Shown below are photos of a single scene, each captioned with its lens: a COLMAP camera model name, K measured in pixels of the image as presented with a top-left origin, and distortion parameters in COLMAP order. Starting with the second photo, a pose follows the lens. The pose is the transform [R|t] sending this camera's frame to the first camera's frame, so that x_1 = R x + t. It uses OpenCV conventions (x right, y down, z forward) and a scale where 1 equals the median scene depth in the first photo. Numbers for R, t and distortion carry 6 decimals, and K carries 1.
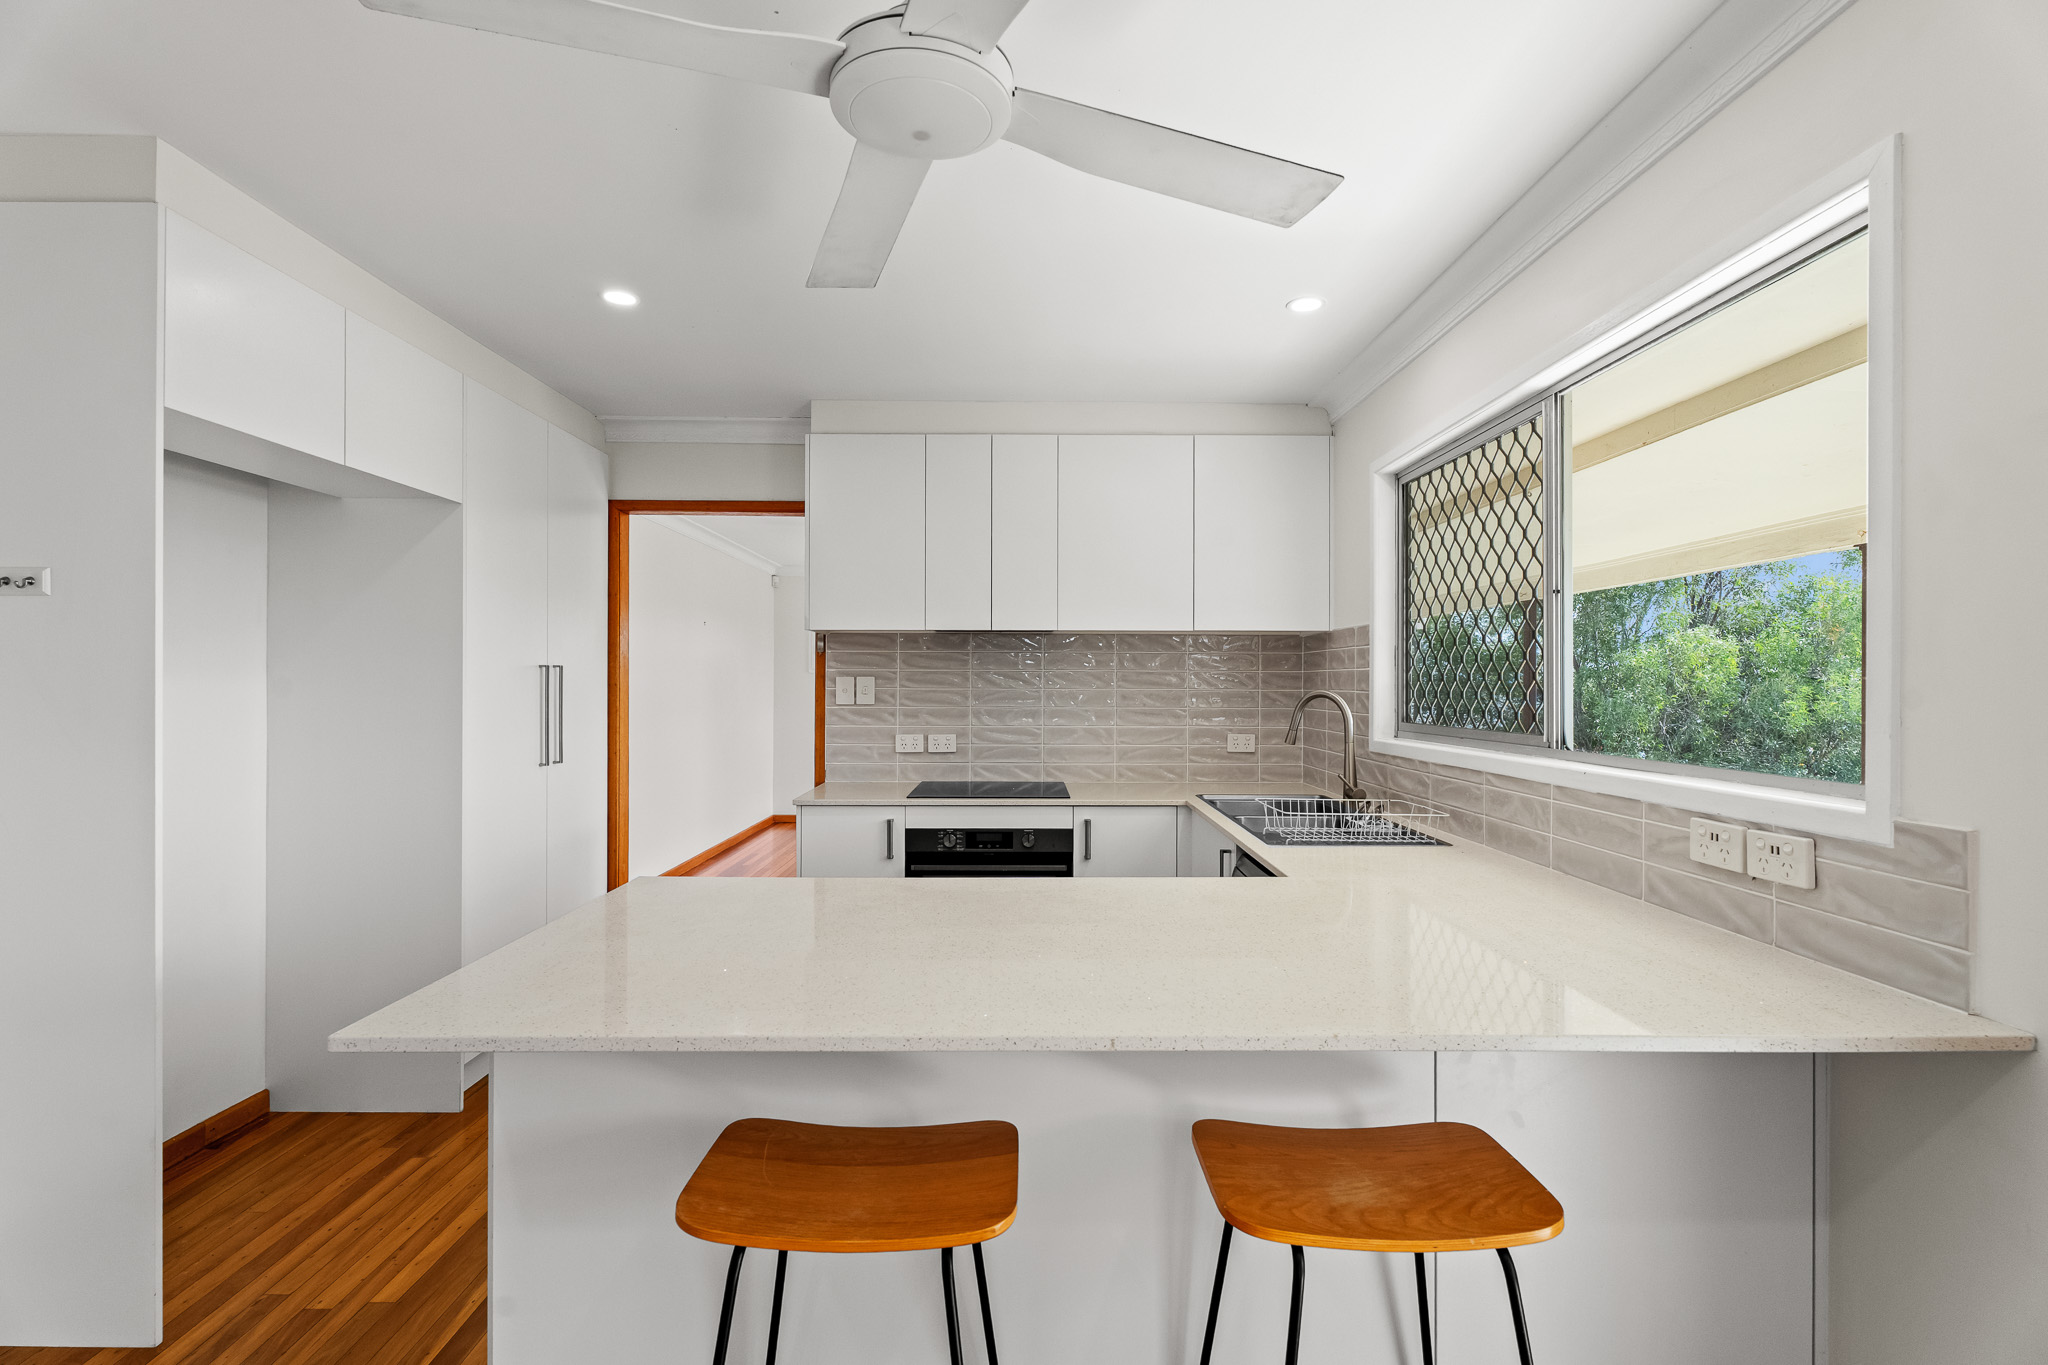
lens RADIAL K [[930.6, 0, 1026.4], [0, 930.6, 673.6], [0, 0, 1]] dist [-0.000133, 0.000484]
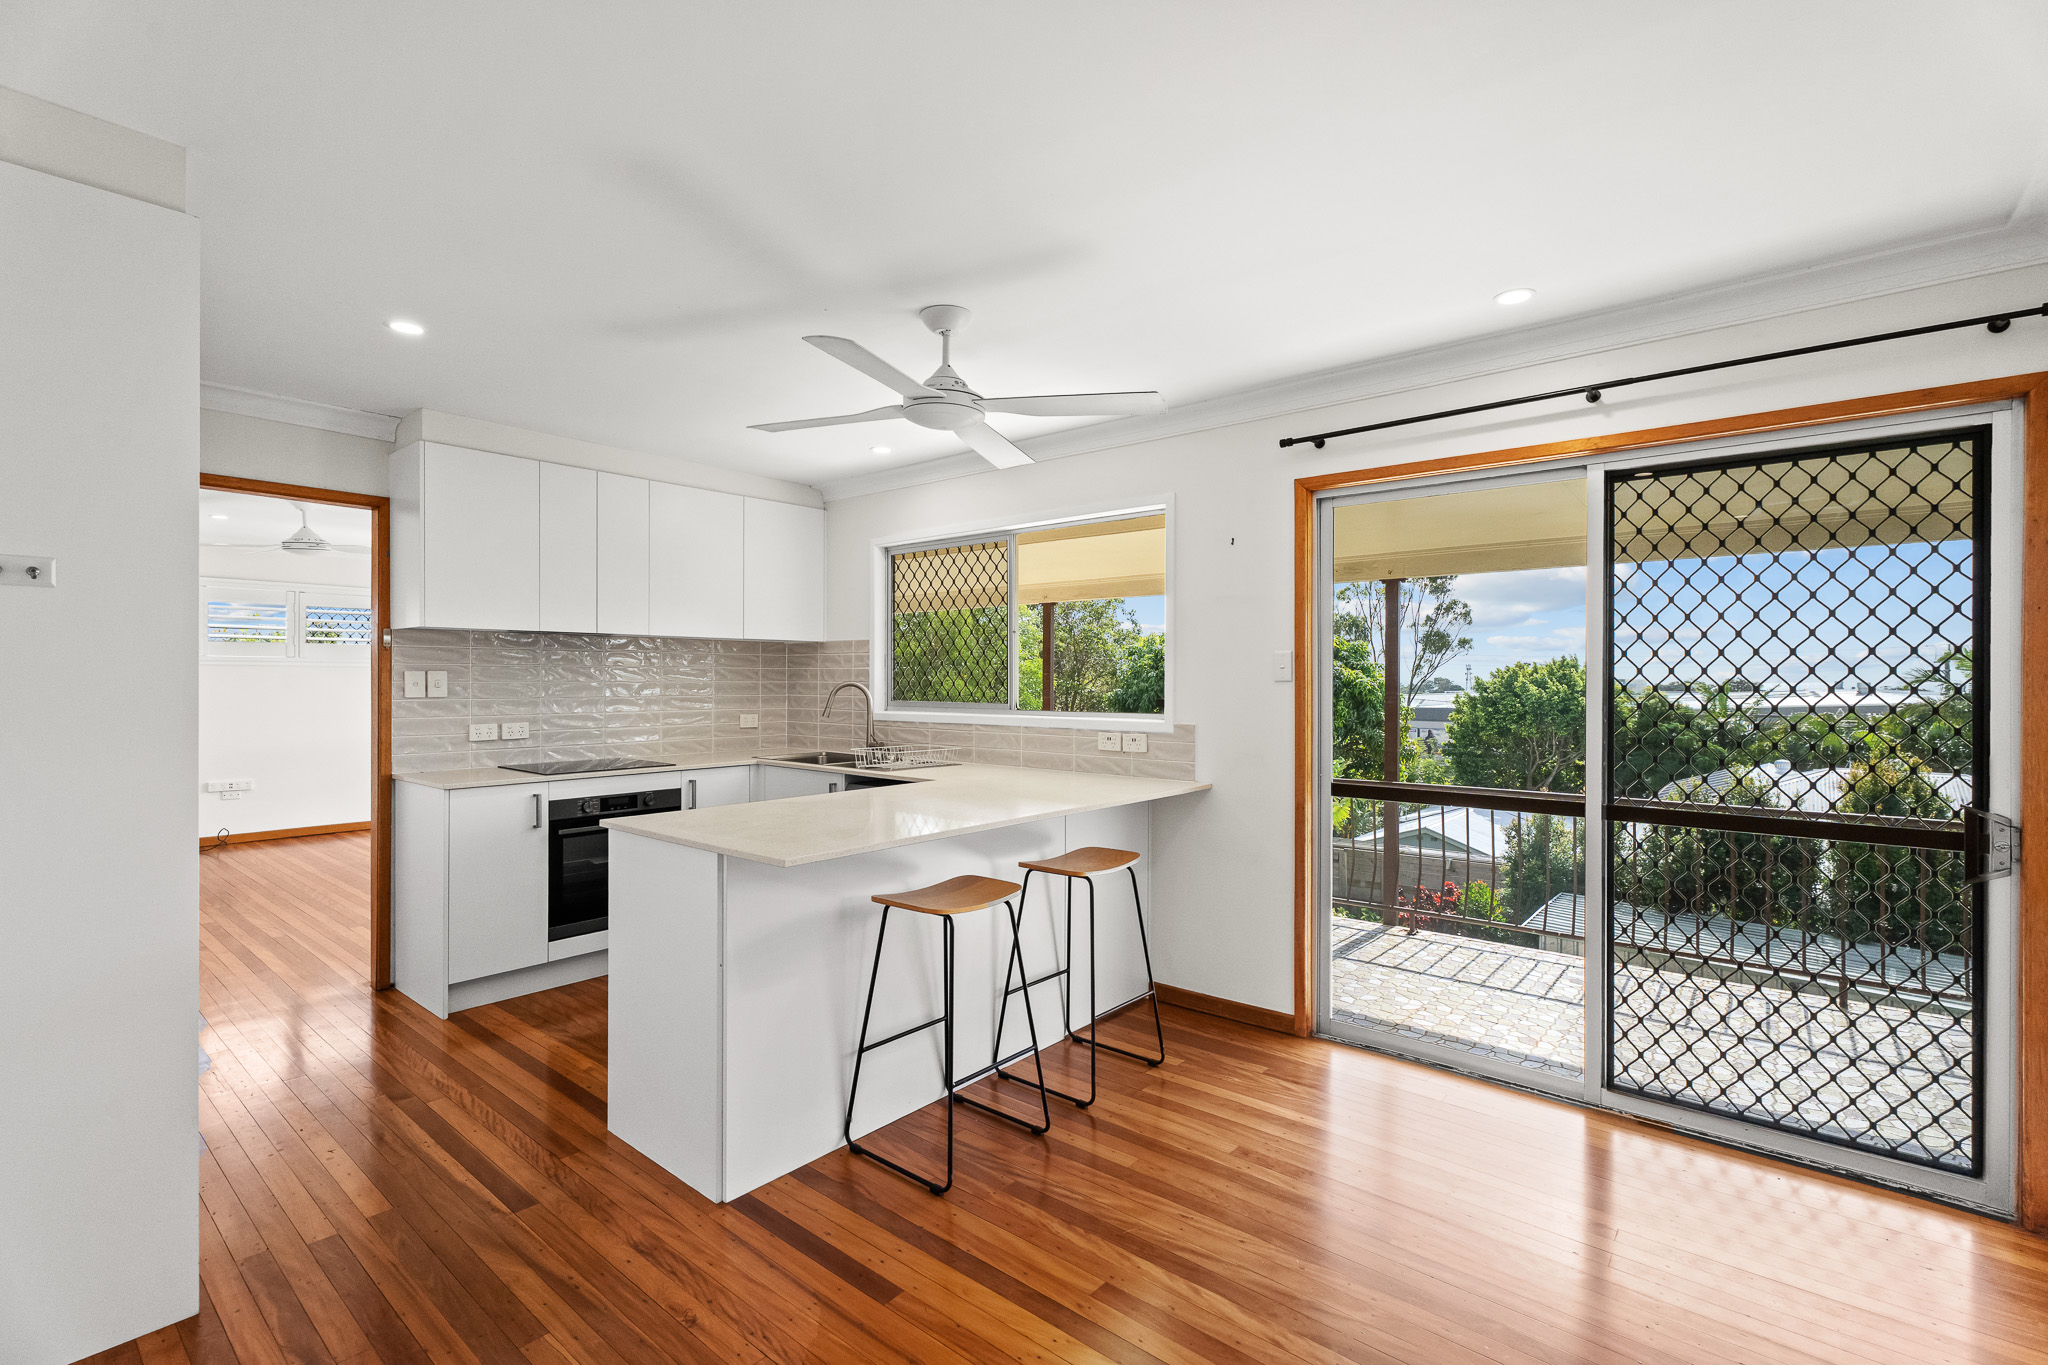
lens RADIAL K [[930.6, 0, 1019.5], [0, 930.6, 683.0], [0, 0, 1]] dist [-0.000133, 0.000484]
pose [[0.653753, -0.004413, 0.756695, -0.541290], [-0.009034, 0.999866, 0.013636, -0.002949], [-0.756654, -0.015750, 0.653626, -0.188078]]
